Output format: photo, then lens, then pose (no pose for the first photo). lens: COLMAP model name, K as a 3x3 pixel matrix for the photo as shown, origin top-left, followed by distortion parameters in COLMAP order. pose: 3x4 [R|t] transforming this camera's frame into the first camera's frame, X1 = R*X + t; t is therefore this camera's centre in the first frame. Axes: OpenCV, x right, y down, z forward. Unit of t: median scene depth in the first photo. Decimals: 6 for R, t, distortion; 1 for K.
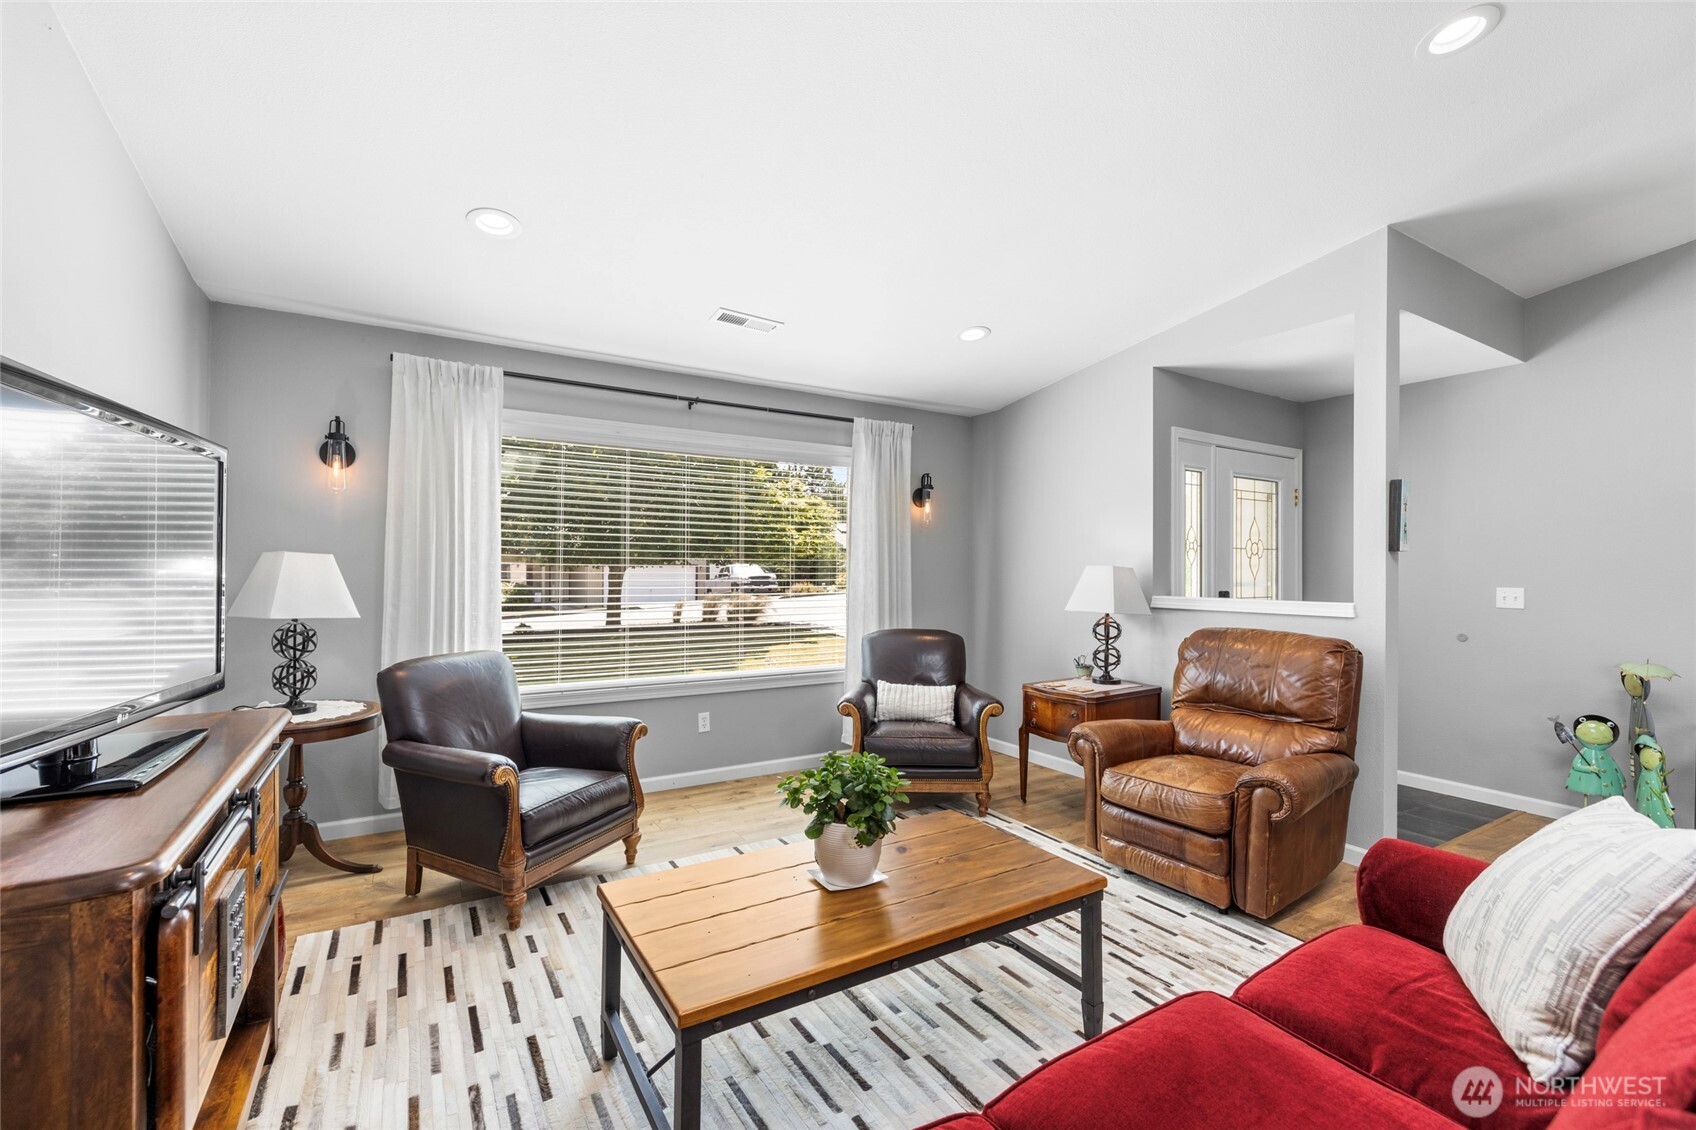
lens RADIAL K [[719.5, 0, 832.2], [0, 719.5, 566.8], [0, 0, 1]] dist [0.002488, -0.001045]
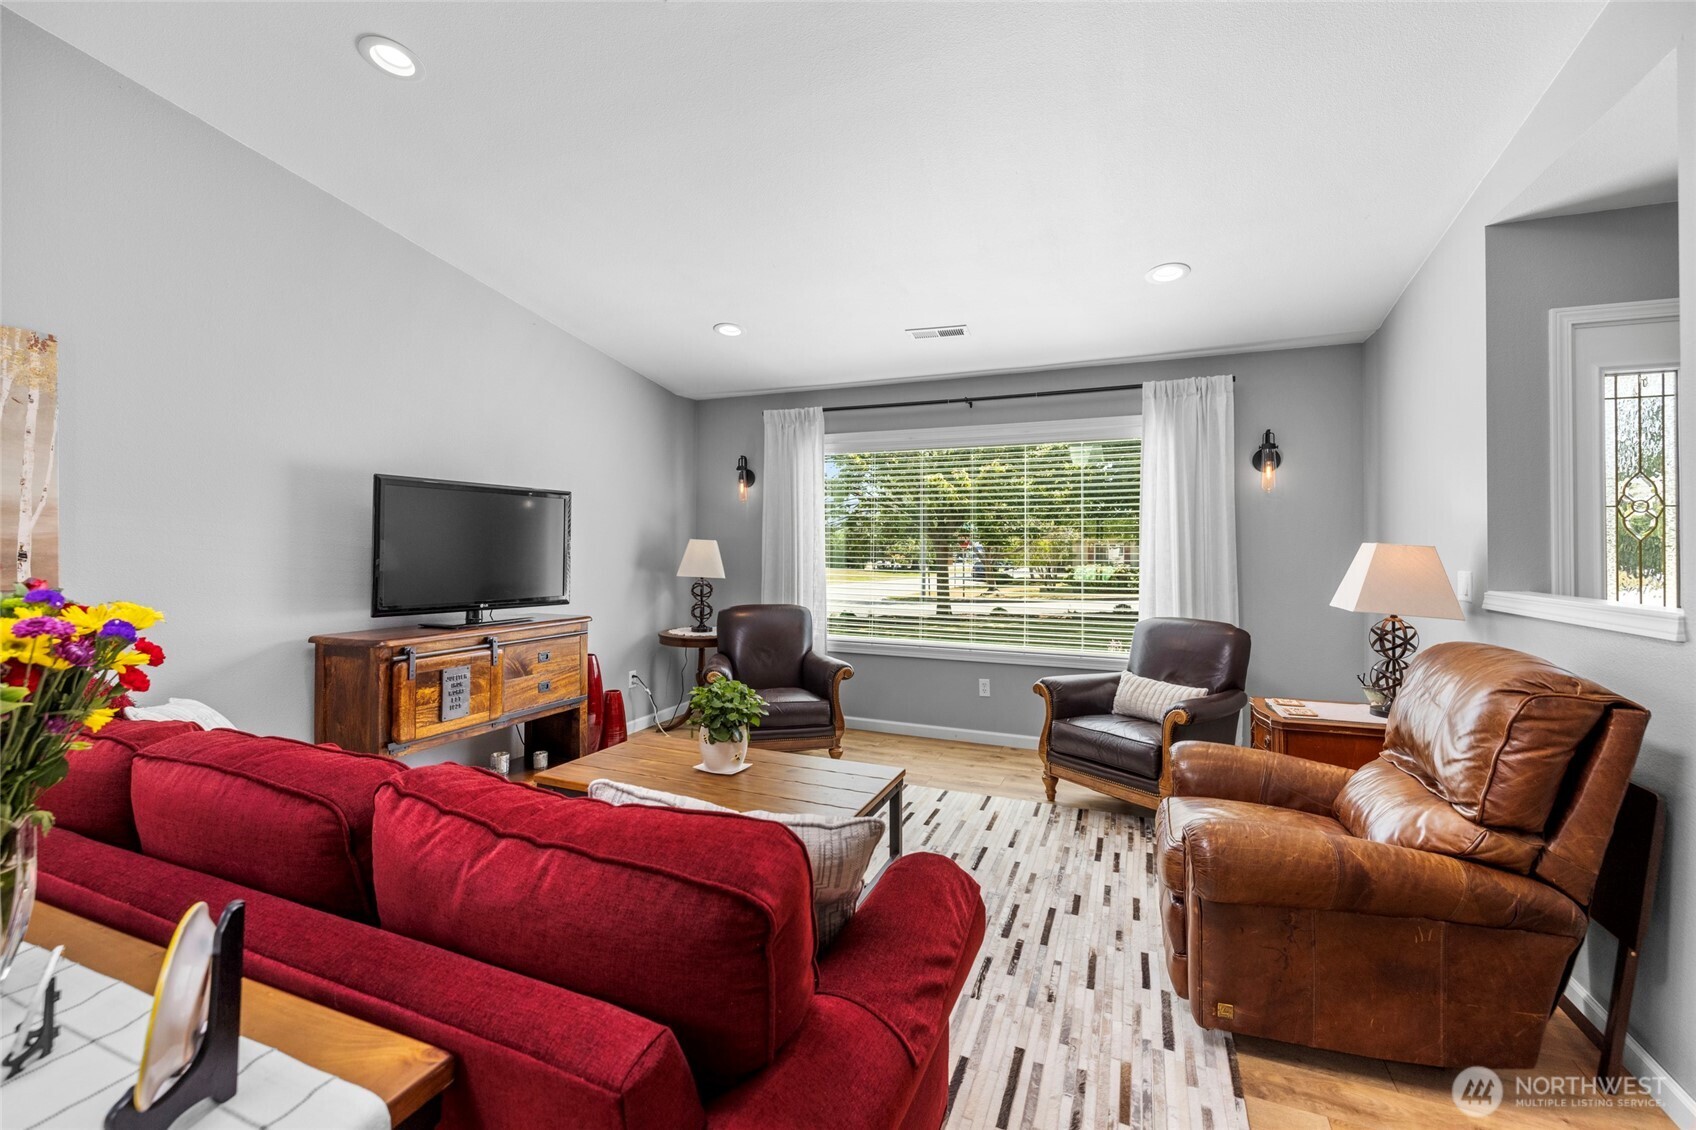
lens RADIAL K [[719.5, 0, 824.6], [0, 719.5, 535.4], [0, 0, 1]] dist [0.002488, -0.001045]
pose [[0.582219, -0.016405, -0.812866, 0.665882], [0.001187, 0.999812, -0.019328, 0.004125], [0.813031, 0.010288, 0.582130, 0.179360]]
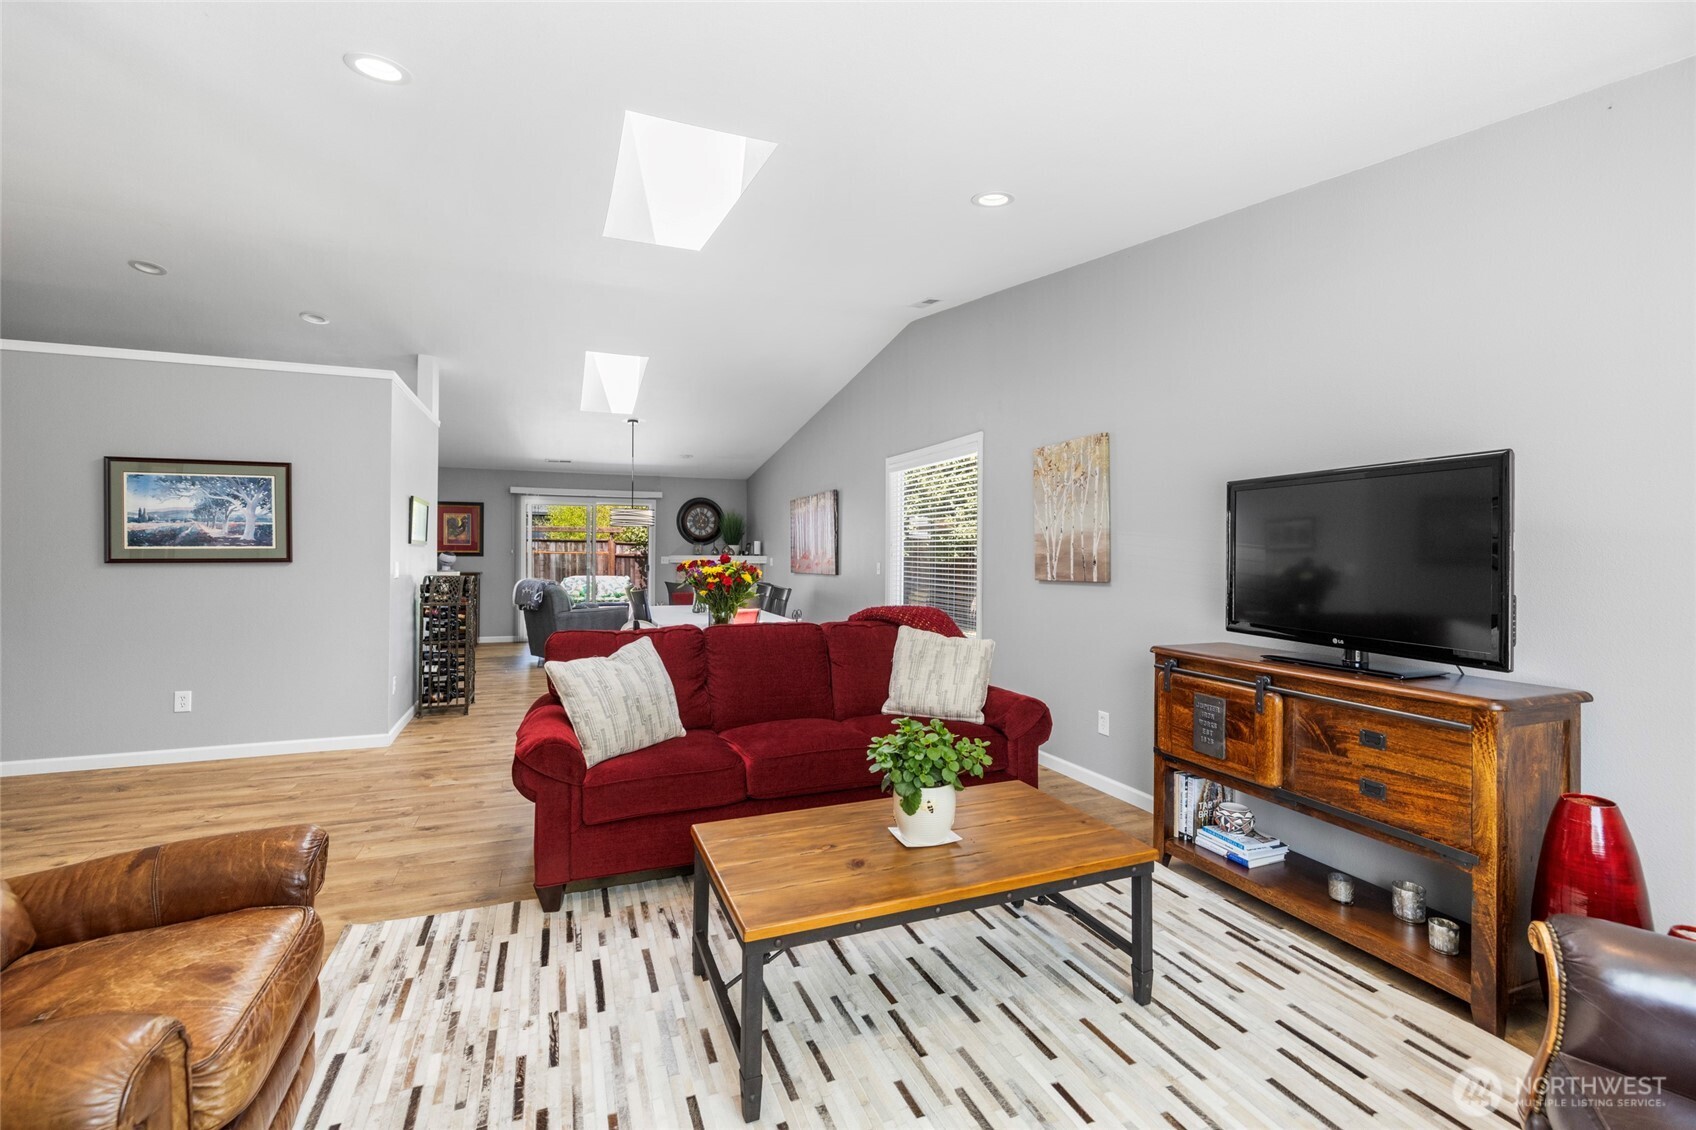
lens RADIAL K [[719.5, 0, 839.2], [0, 719.5, 551.0], [0, 0, 1]] dist [0.002488, -0.001045]
pose [[-0.986333, -0.011094, 0.164390, -0.014255], [-0.012649, 0.999885, -0.008418, 0.005168], [-0.164277, -0.010382, -0.986360, 1.093460]]
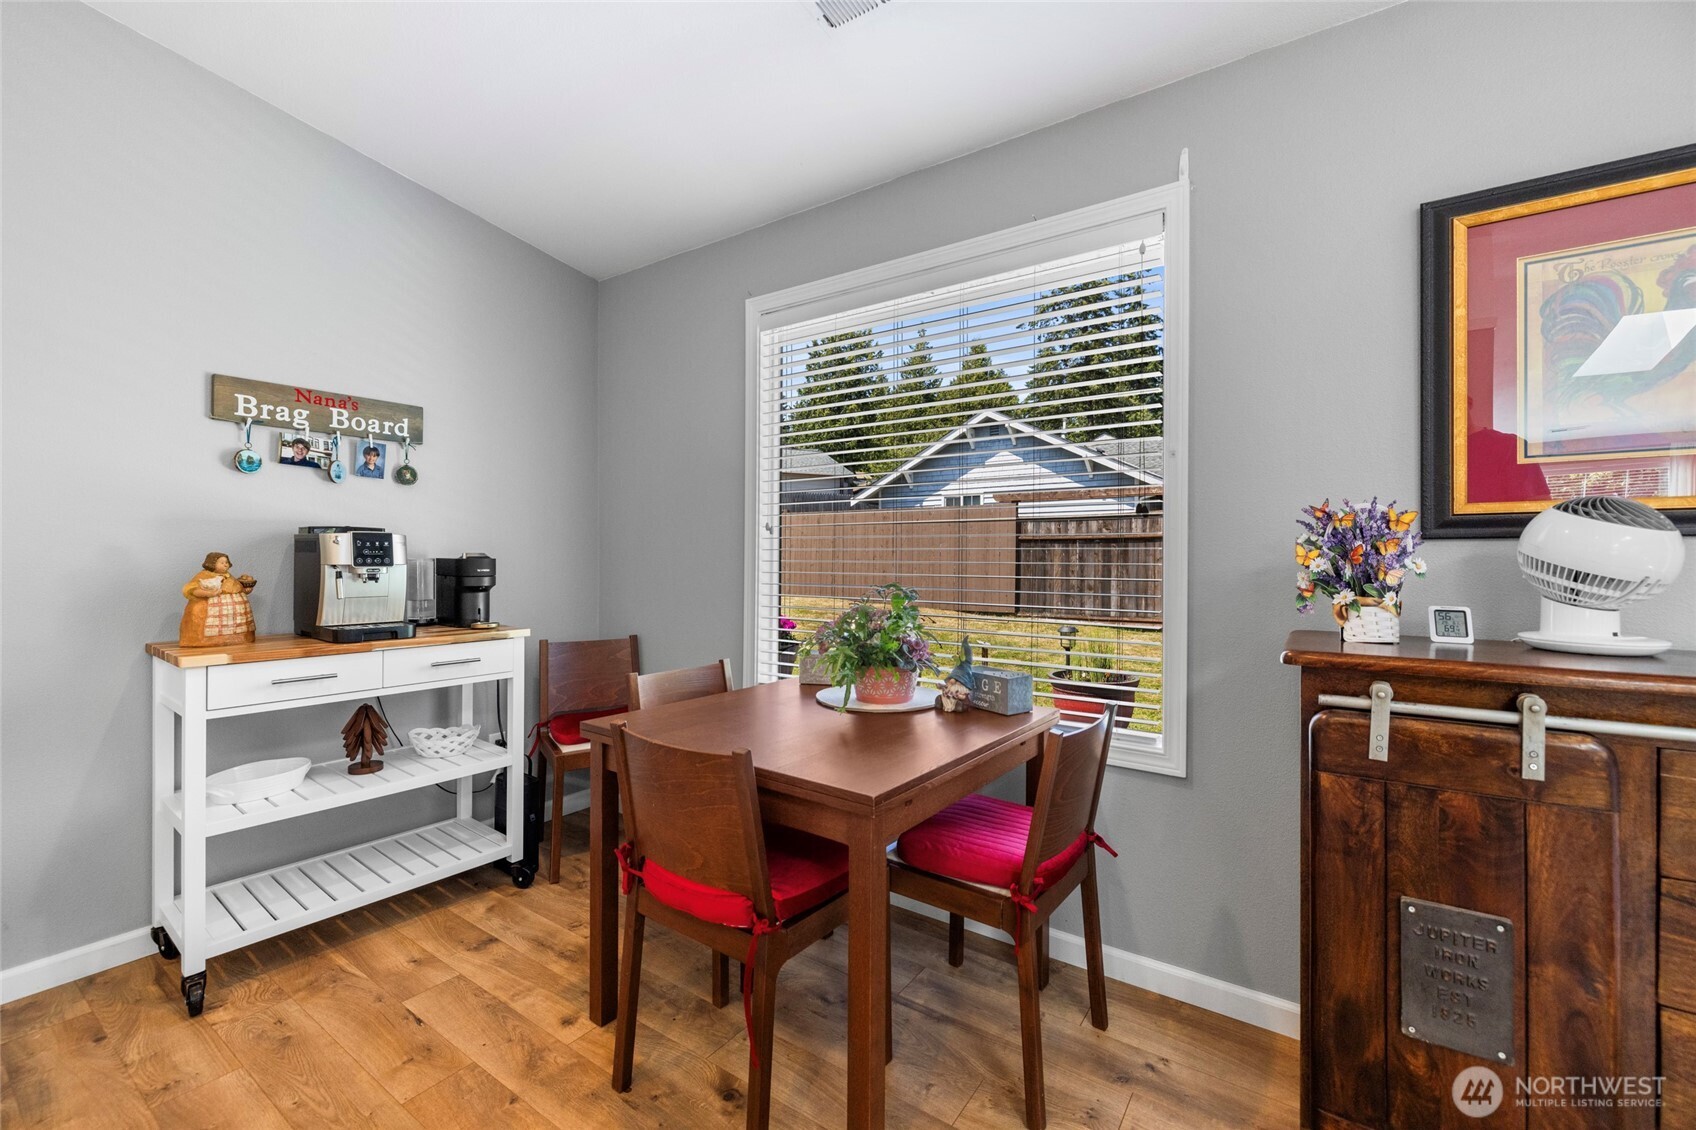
lens RADIAL K [[719.5, 0, 825.5], [0, 719.5, 550.0], [0, 0, 1]] dist [0.002488, -0.001045]
pose [[-0.414112, -0.001834, 0.910224, 1.612338], [-0.011508, 0.999929, -0.003221, 0.032904], [-0.910153, -0.011808, -0.414103, -0.717072]]
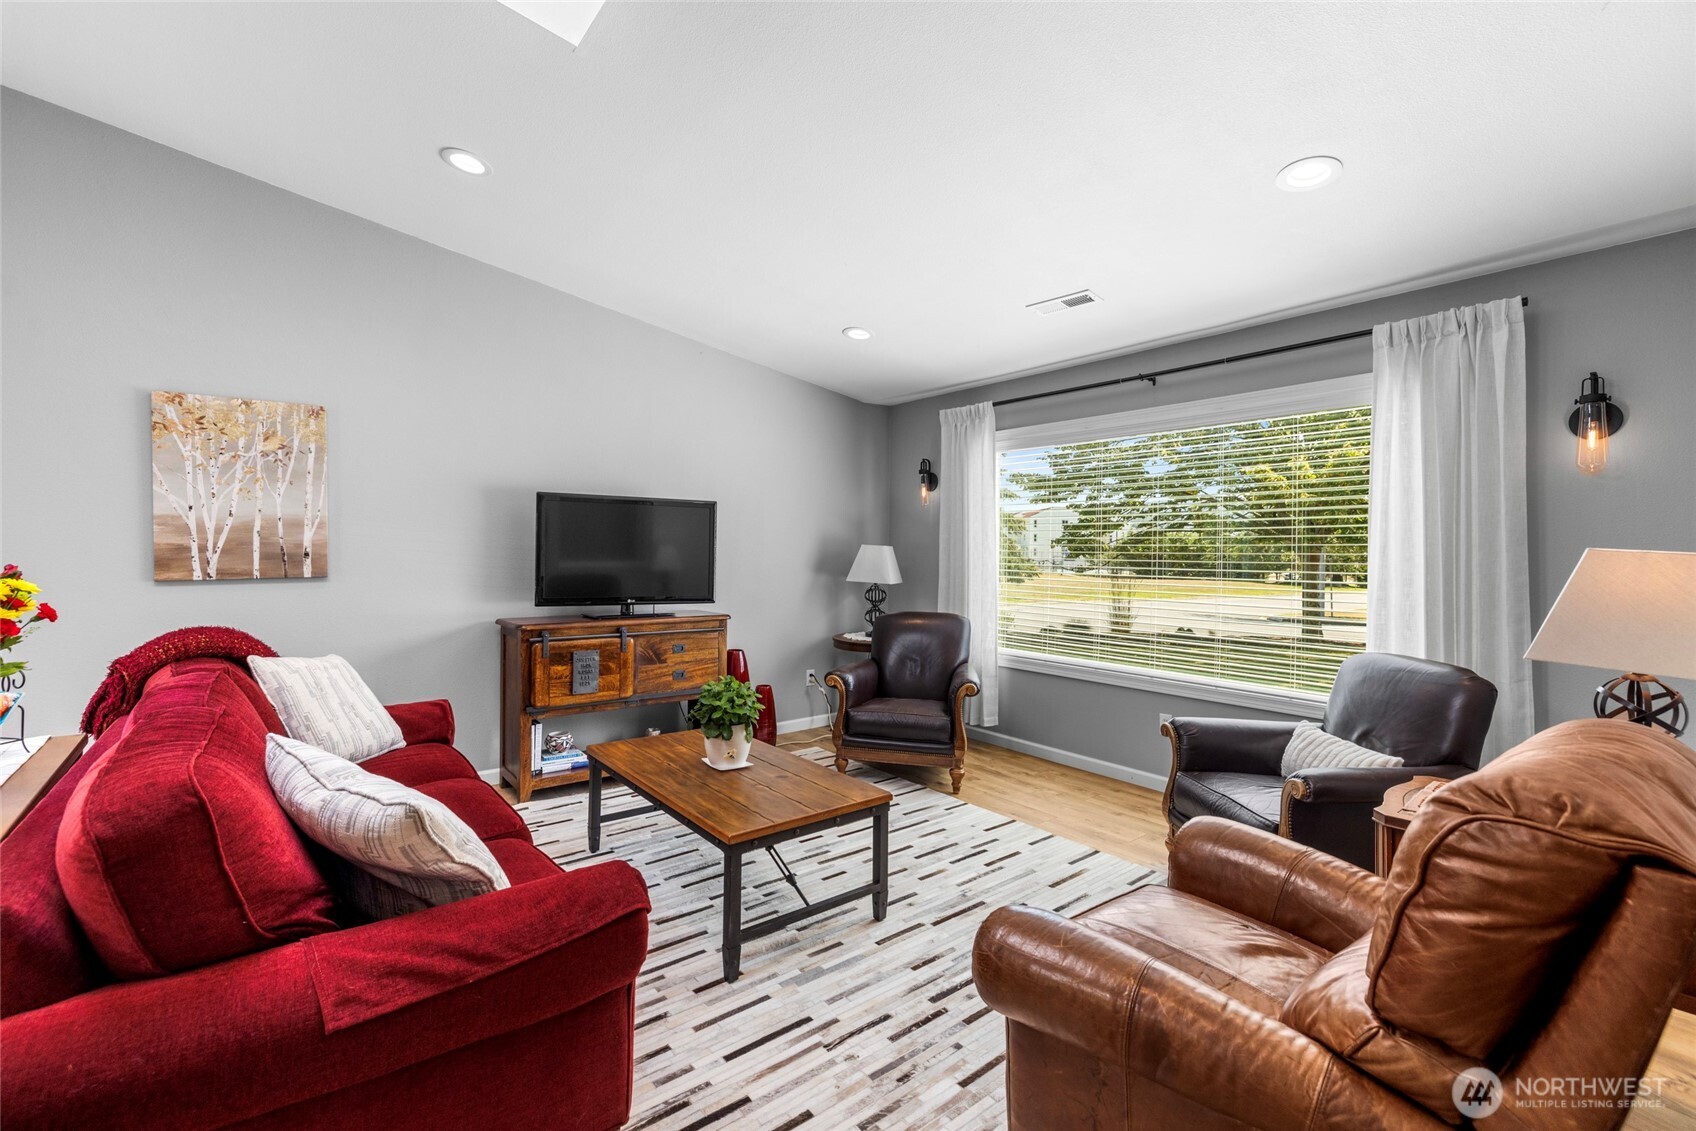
lens RADIAL K [[719.5, 0, 841.3], [0, 719.5, 554.0], [0, 0, 1]] dist [0.002488, -0.001045]
pose [[0.126660, -0.002147, -0.991944, 0.775917], [-0.005640, 0.999980, -0.002885, 0.006248], [0.991930, 0.005960, 0.126645, 0.541560]]
